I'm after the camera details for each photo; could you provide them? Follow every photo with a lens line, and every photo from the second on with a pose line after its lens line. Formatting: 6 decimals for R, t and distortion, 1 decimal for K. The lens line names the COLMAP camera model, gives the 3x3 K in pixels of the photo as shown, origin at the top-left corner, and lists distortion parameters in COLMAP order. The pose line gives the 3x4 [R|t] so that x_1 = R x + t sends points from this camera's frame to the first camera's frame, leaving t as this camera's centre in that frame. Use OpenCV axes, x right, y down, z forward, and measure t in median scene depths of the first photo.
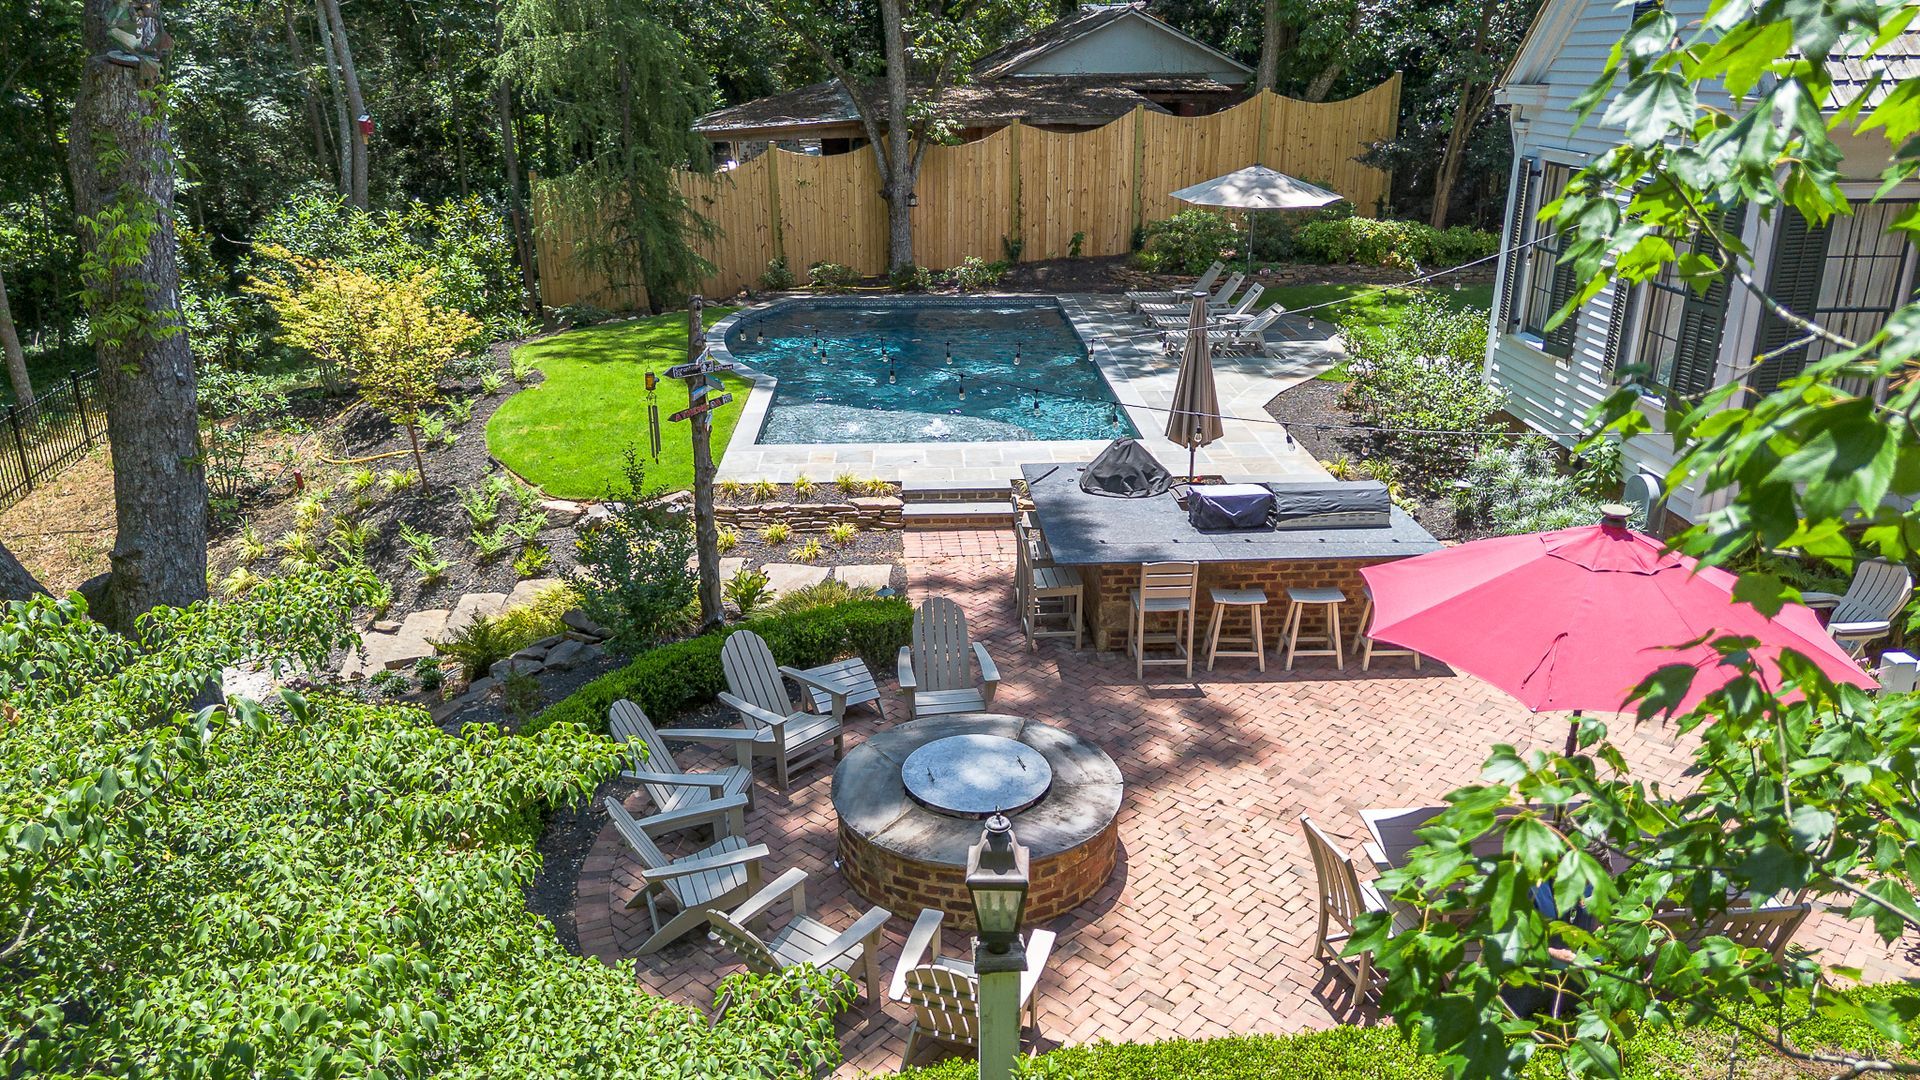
lens RADIAL K [[1356.6, 0, 960.0], [0, 1356.6, 540.0], [0, 0, 1]] dist [0.085433, -0.102432]
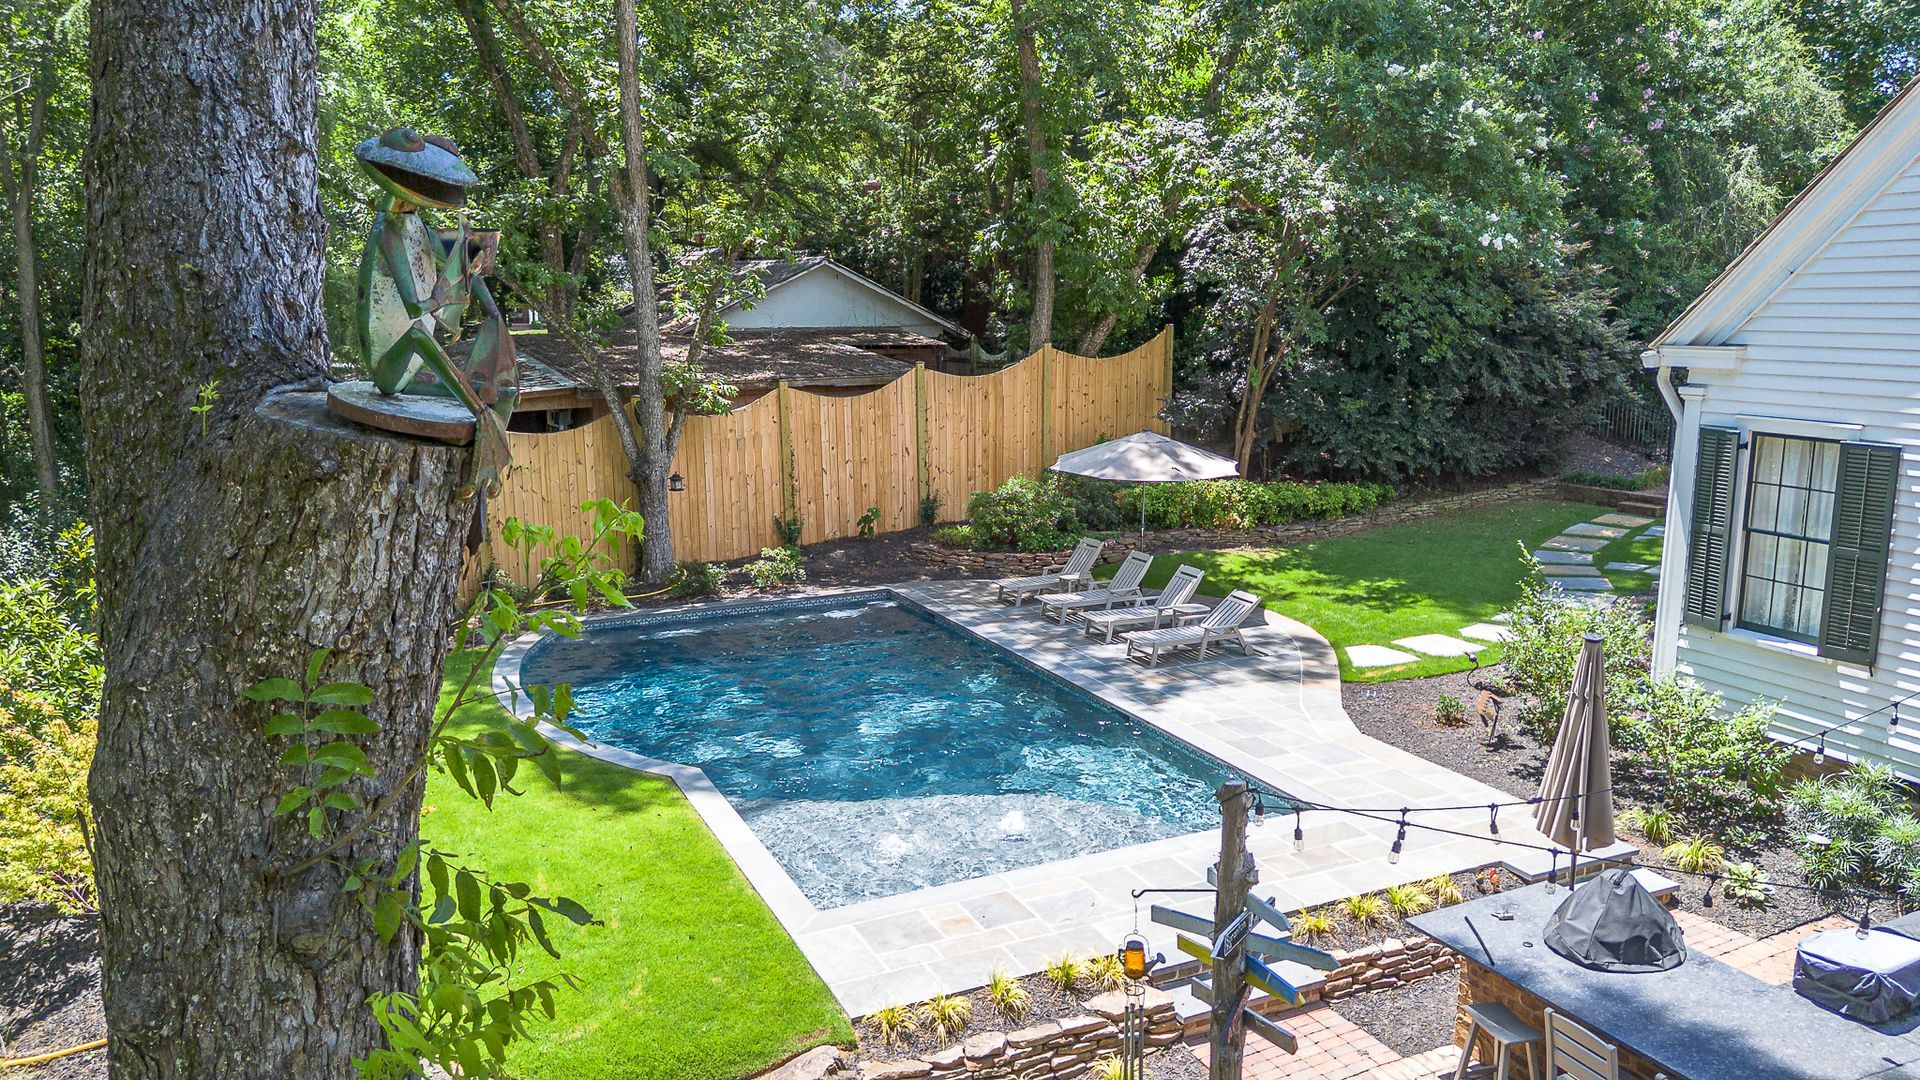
lens RADIAL K [[1356.6, 0, 960.0], [0, 1356.6, 540.0], [0, 0, 1]] dist [0.085433, -0.102432]
pose [[0.920689, -0.071913, 0.383614, -0.287054], [0.134852, 0.980960, -0.139759, -0.126463], [-0.366259, 0.180406, 0.912857, 0.334253]]
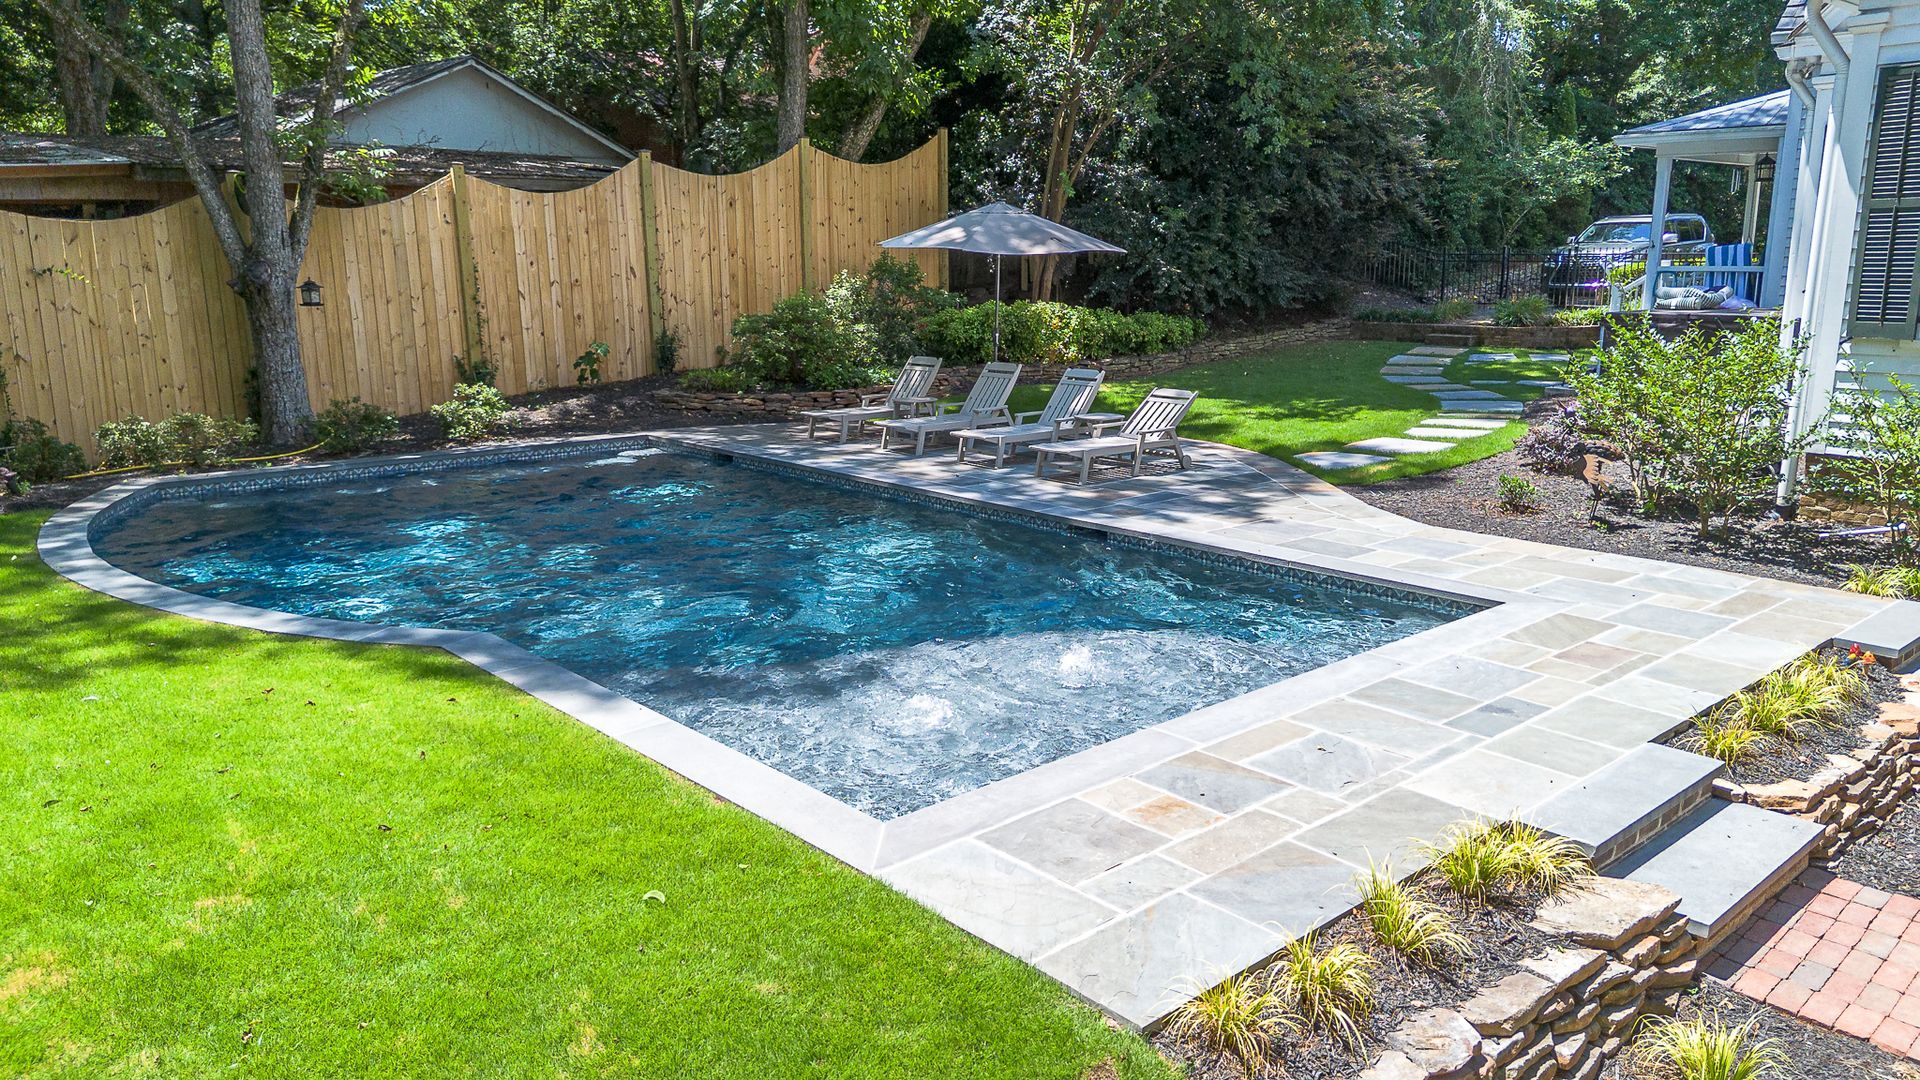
lens RADIAL K [[1367.5, 0, 958.2], [0, 1367.5, 530.2], [0, 0, 1]] dist [0.055246, -0.056615]
pose [[0.770499, -0.127797, 0.624499, -0.289783], [0.216972, 0.973777, -0.068426, -0.098308], [-0.599378, 0.188221, 0.778023, 0.661276]]
